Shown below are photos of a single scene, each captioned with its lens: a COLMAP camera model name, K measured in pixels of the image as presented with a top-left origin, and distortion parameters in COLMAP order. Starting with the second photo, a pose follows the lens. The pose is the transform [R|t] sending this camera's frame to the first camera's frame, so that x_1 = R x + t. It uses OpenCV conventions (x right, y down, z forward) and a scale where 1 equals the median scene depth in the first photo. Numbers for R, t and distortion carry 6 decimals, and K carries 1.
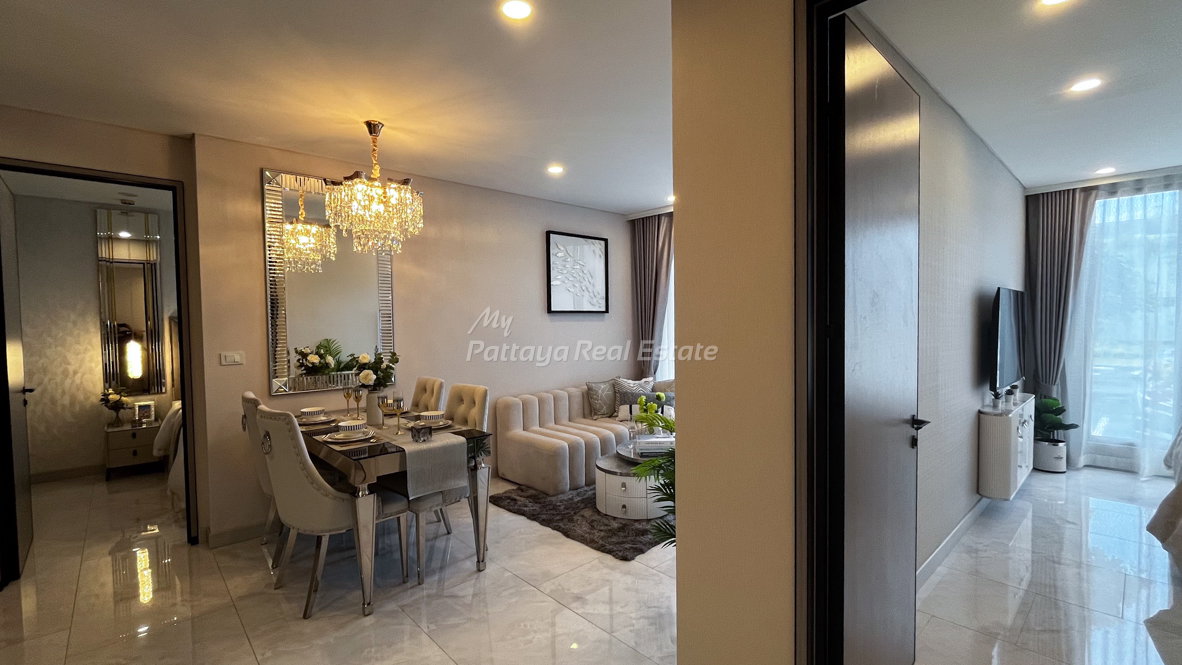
lens RADIAL K [[511.7, 0, 595.3], [0, 511.7, 343.0], [0, 0, 1]] dist [-0.000810, -0.000157]
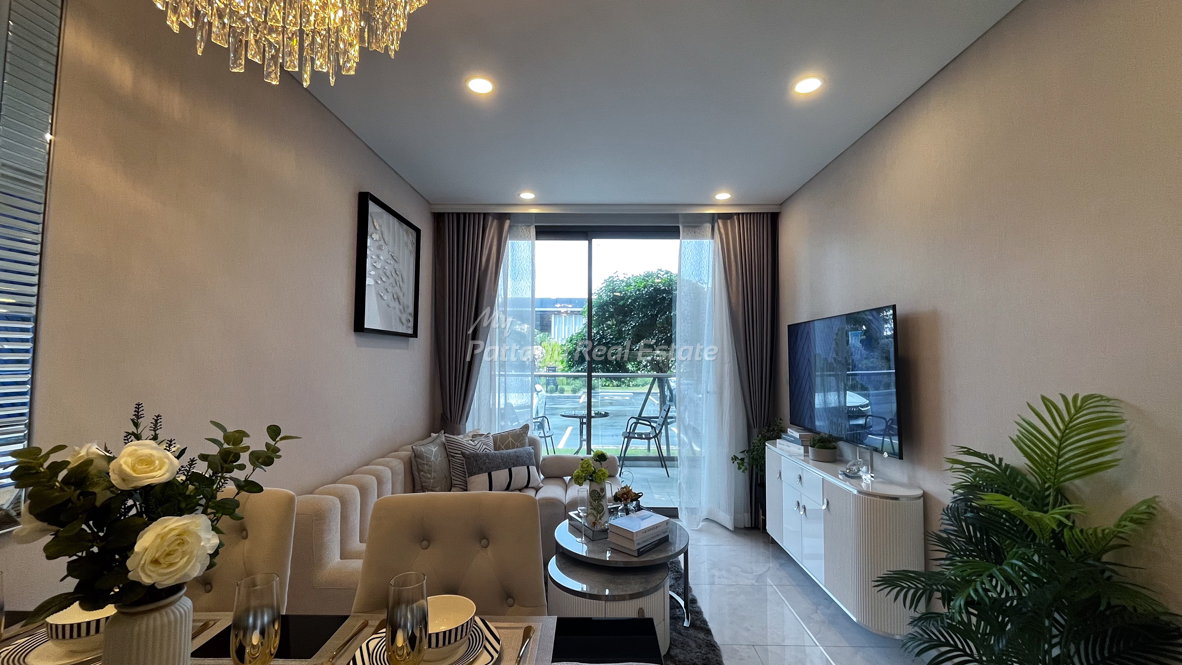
lens RADIAL K [[477.5, 0, 591.0], [0, 477.5, 332.5], [0, 0, 1]] dist [0.001268, 0.000125]
pose [[0.701057, 0.056962, 0.710826, -0.290460], [0.012120, 0.995709, -0.091745, -0.004866], [-0.713002, 0.072934, 0.697358, 0.435354]]
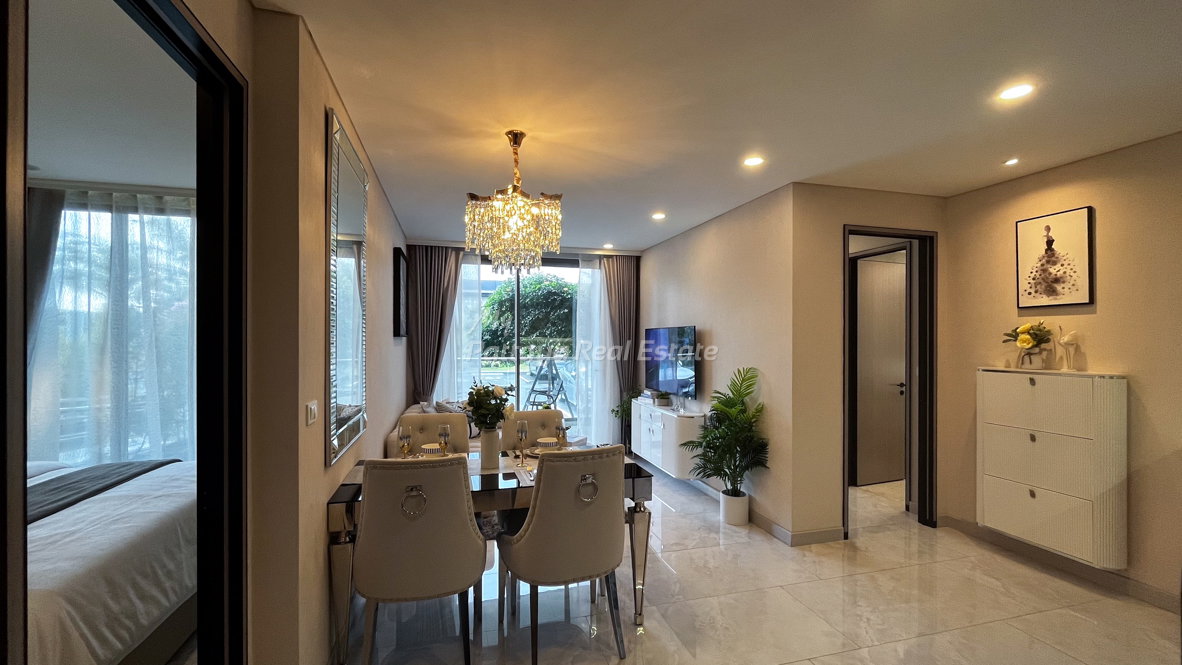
lens RADIAL K [[484.5, 0, 586.0], [0, 484.5, 336.9], [0, 0, 1]] dist [0.000269, 0.000063]
pose [[0.472043, 0.017286, 0.881406, -0.697430], [0.025202, 0.999135, -0.033092, -0.021248], [-0.881215, 0.037834, 0.471199, 0.289008]]
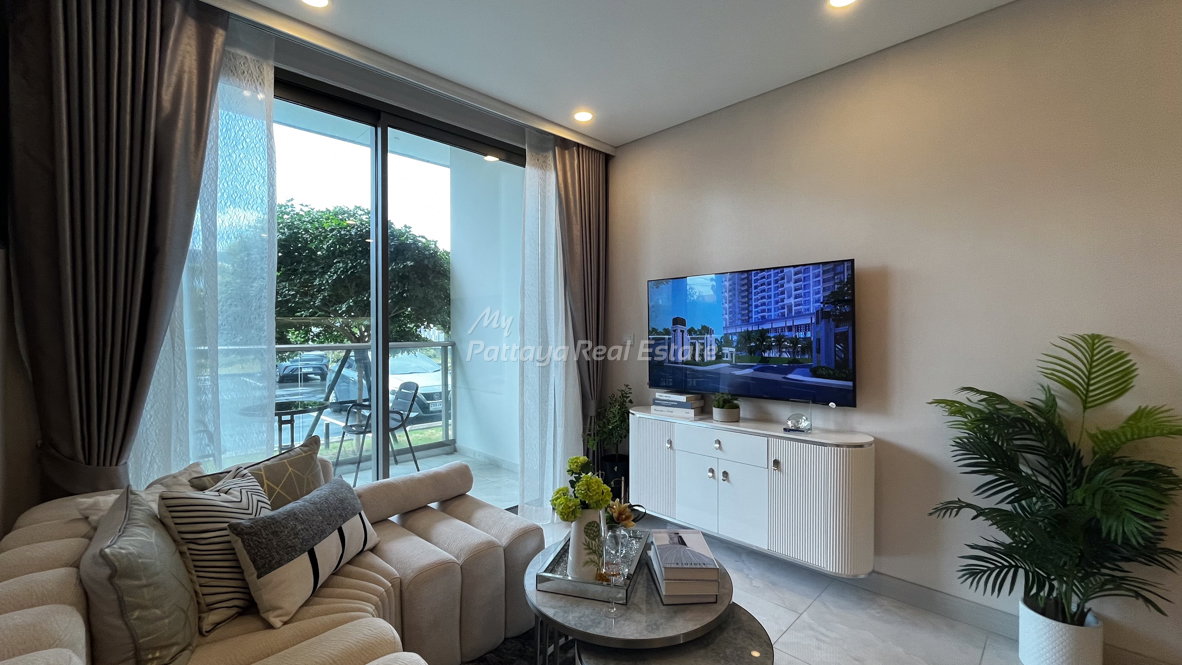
lens RADIAL K [[480.6, 0, 589.9], [0, 480.6, 336.4], [0, 0, 1]] dist [0.000132, -0.000076]
pose [[-0.026566, 0.002561, 0.999644, -0.231201], [0.041917, 0.999120, -0.001446, -0.005358], [-0.998768, 0.041864, -0.026650, 0.807623]]
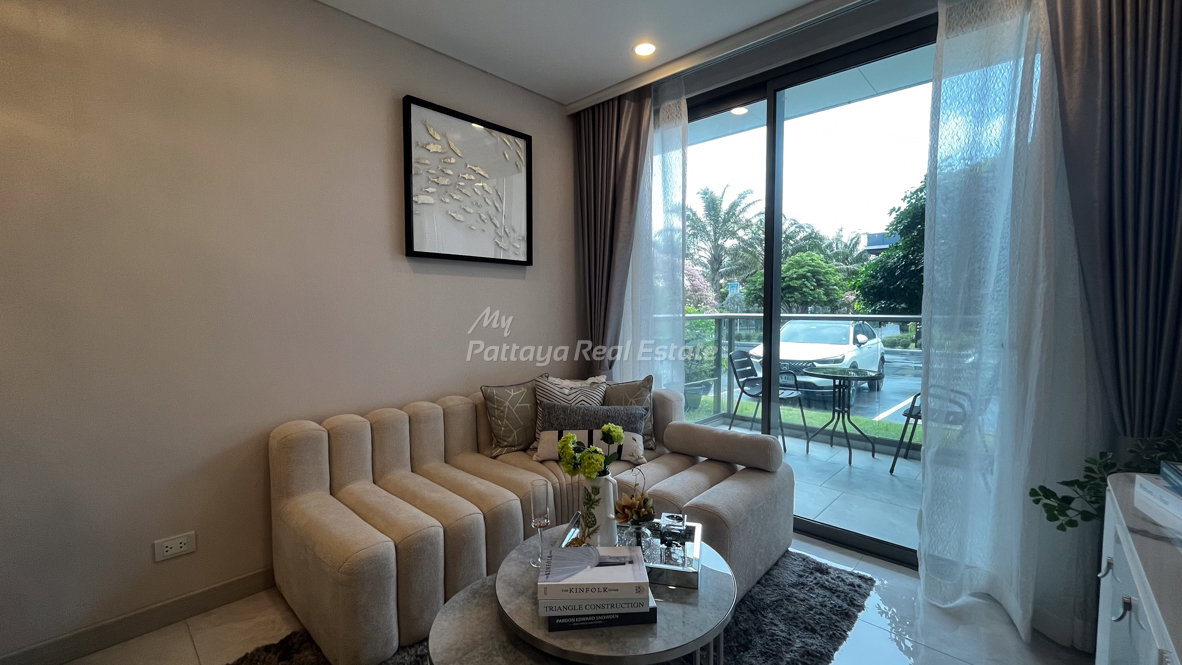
lens RADIAL K [[476.1, 0, 592.1], [0, 476.1, 335.5], [0, 0, 1]] dist [0.000124, -0.000001]
pose [[0.998403, 0.009739, 0.055650, 0.071604], [-0.010833, 0.999754, 0.019376, 0.012122], [-0.055448, -0.019948, 0.998262, 0.496969]]
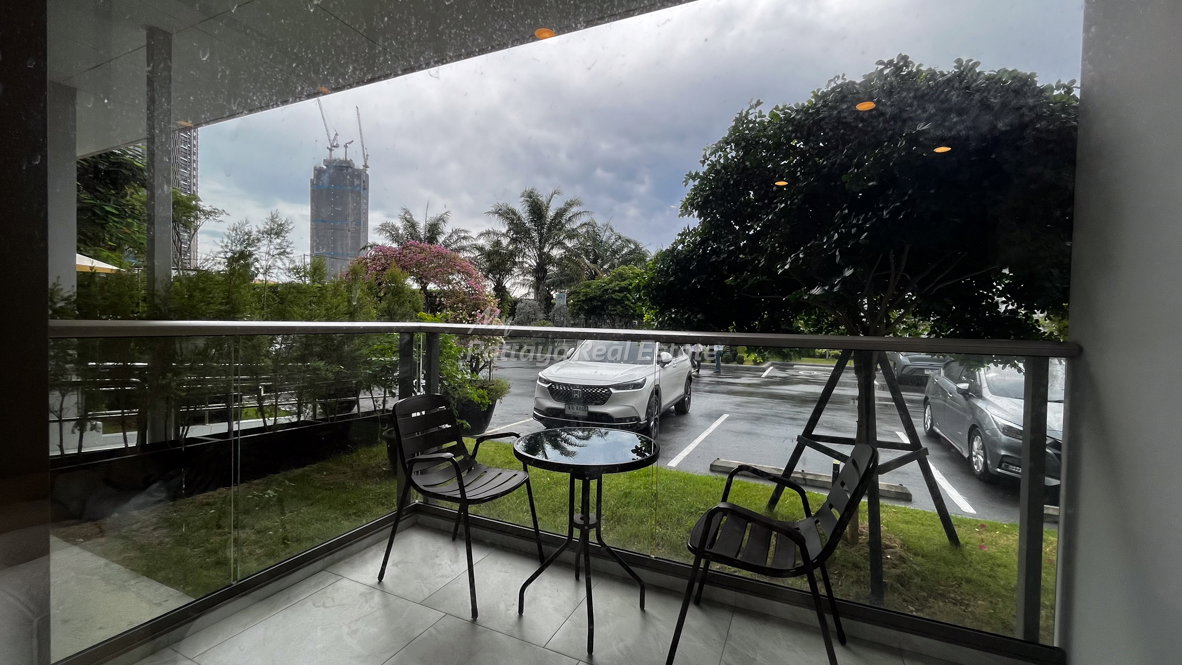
lens RADIAL K [[480.6, 0, 589.9], [0, 480.6, 336.4], [0, 0, 1]] dist [0.000132, -0.000076]
pose [[0.927441, 0.023730, 0.373215, 0.395101], [-0.022724, 0.999717, -0.007095, -0.002713], [-0.373278, -0.001901, 0.927718, 0.908890]]
